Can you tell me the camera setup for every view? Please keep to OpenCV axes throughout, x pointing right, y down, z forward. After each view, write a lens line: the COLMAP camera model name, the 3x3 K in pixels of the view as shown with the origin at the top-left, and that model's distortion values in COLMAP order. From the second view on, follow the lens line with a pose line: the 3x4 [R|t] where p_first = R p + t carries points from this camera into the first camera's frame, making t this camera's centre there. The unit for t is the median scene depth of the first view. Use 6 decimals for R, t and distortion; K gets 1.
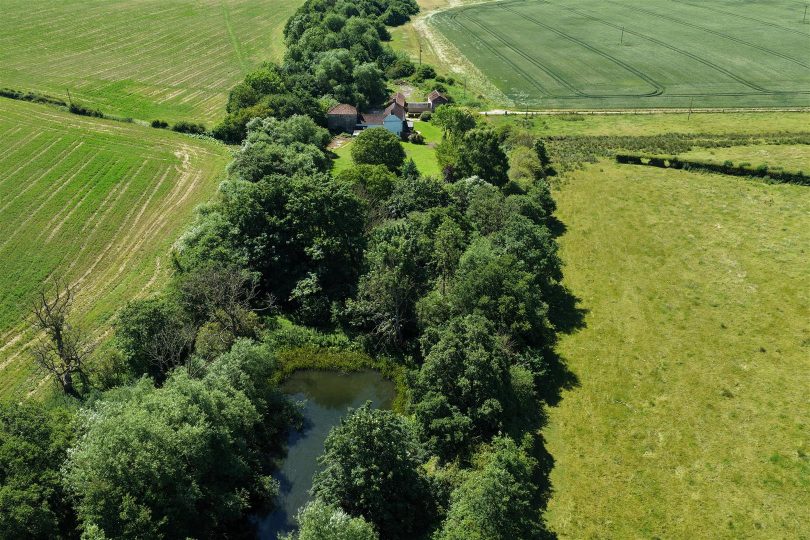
lens RADIAL K [[668.3, 0, 405.0], [0, 668.3, 270.0], [0, 0, 1]] dist [-0.016286, 0.041839]
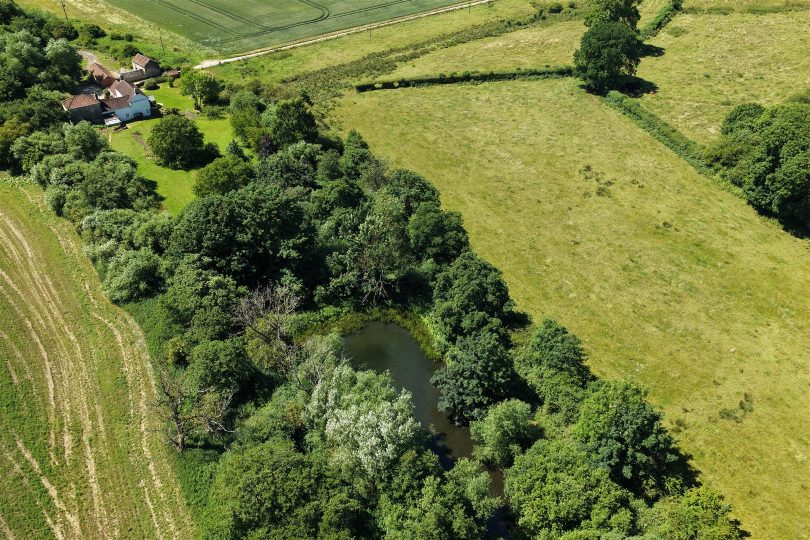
lens RADIAL K [[668.3, 0, 405.0], [0, 668.3, 270.0], [0, 0, 1]] dist [-0.016286, 0.041839]
pose [[0.785753, -0.368291, 0.496945, -0.367927], [0.286485, 0.928737, 0.235316, -0.138588], [-0.548196, -0.042533, 0.835268, -0.062608]]
